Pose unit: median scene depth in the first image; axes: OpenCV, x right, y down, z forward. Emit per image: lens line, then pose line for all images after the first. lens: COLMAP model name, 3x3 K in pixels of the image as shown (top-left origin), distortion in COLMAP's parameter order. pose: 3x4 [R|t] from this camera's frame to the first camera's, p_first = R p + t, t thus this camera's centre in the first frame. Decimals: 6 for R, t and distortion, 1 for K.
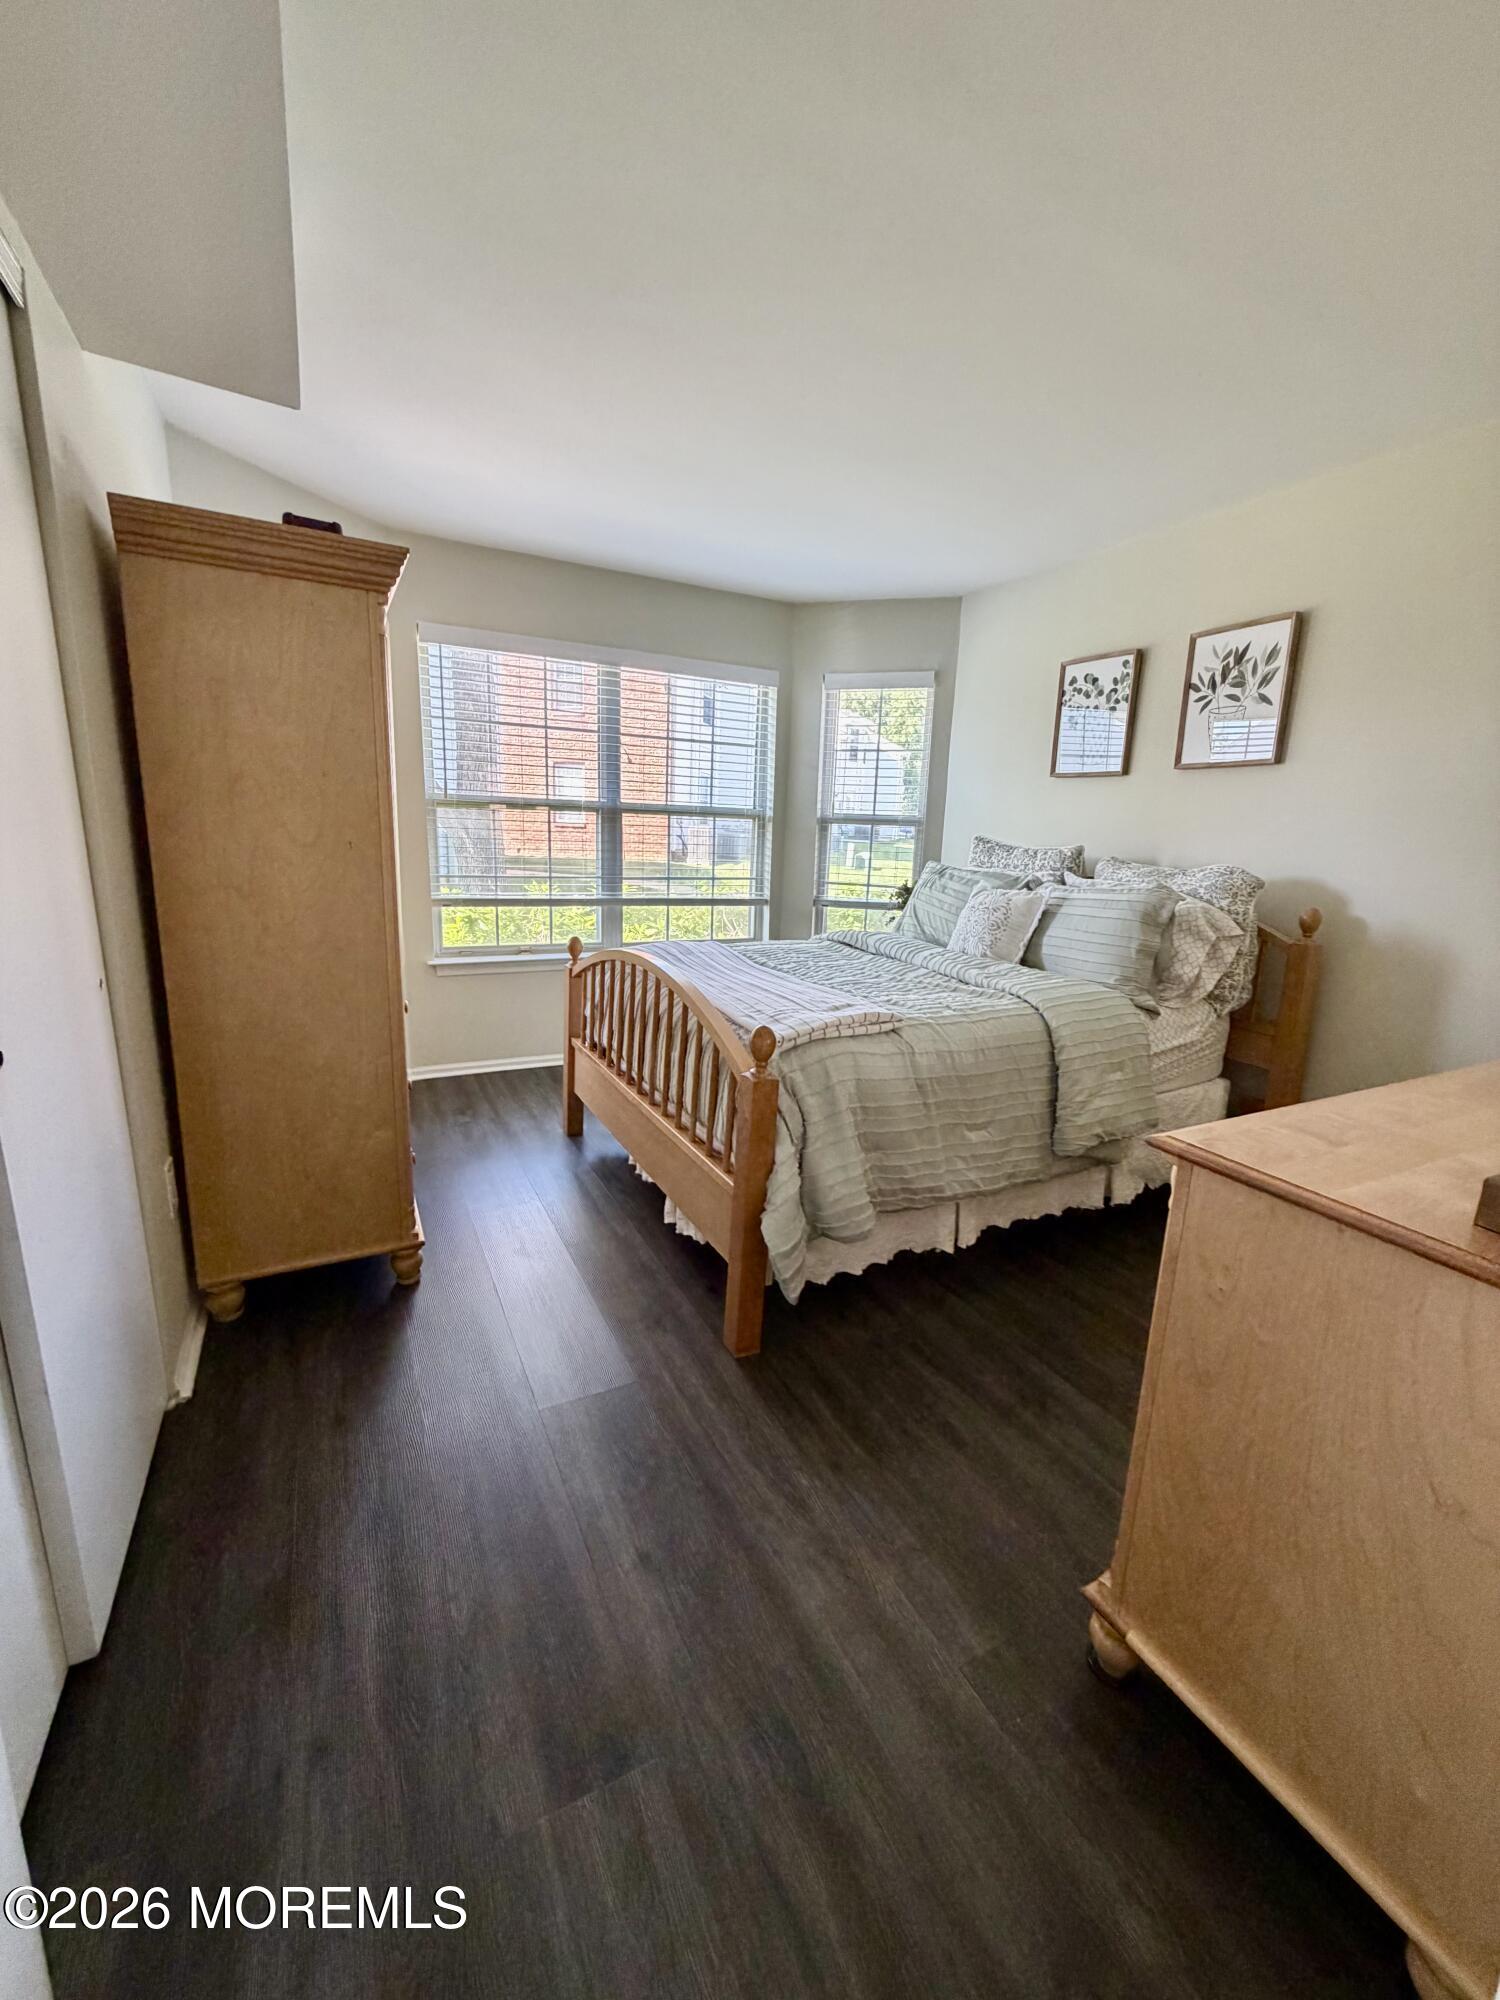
lens RADIAL K [[795.0, 0, 748.1], [0, 795.0, 996.6], [0, 0, 1]] dist [-0.001174, -0.000388]
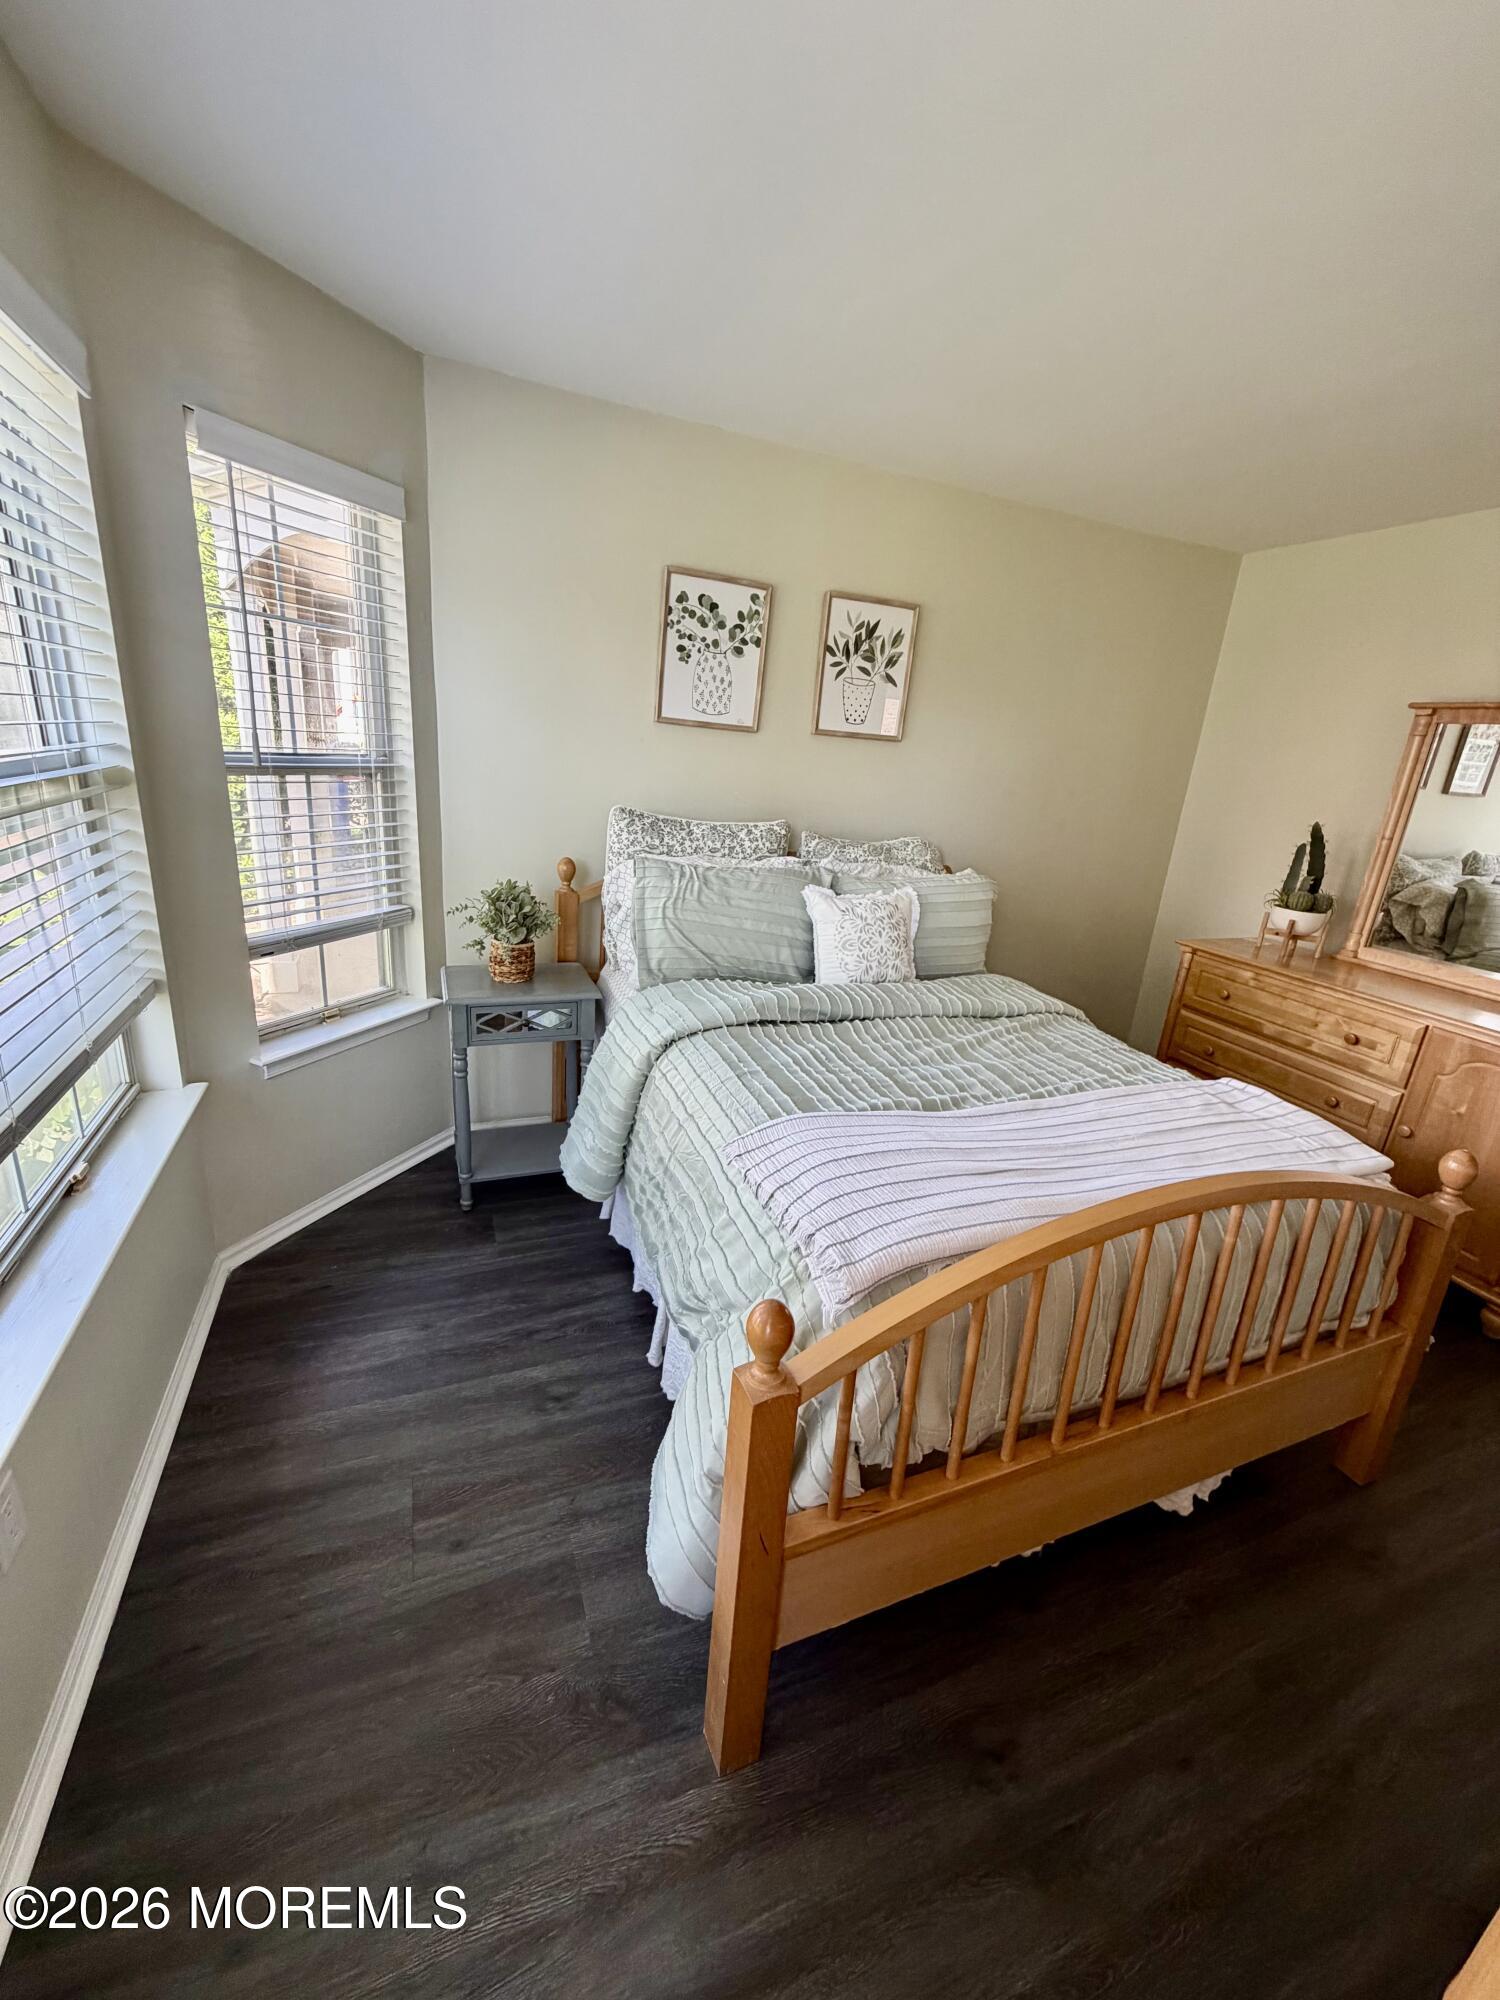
lens RADIAL K [[795.0, 0, 748.1], [0, 795.0, 996.6], [0, 0, 1]] dist [-0.001174, -0.000388]
pose [[0.092489, -0.326697, 0.940593, -0.502450], [0.133946, 0.940138, 0.313367, -0.308048], [-0.986663, 0.097006, 0.130712, 1.010832]]
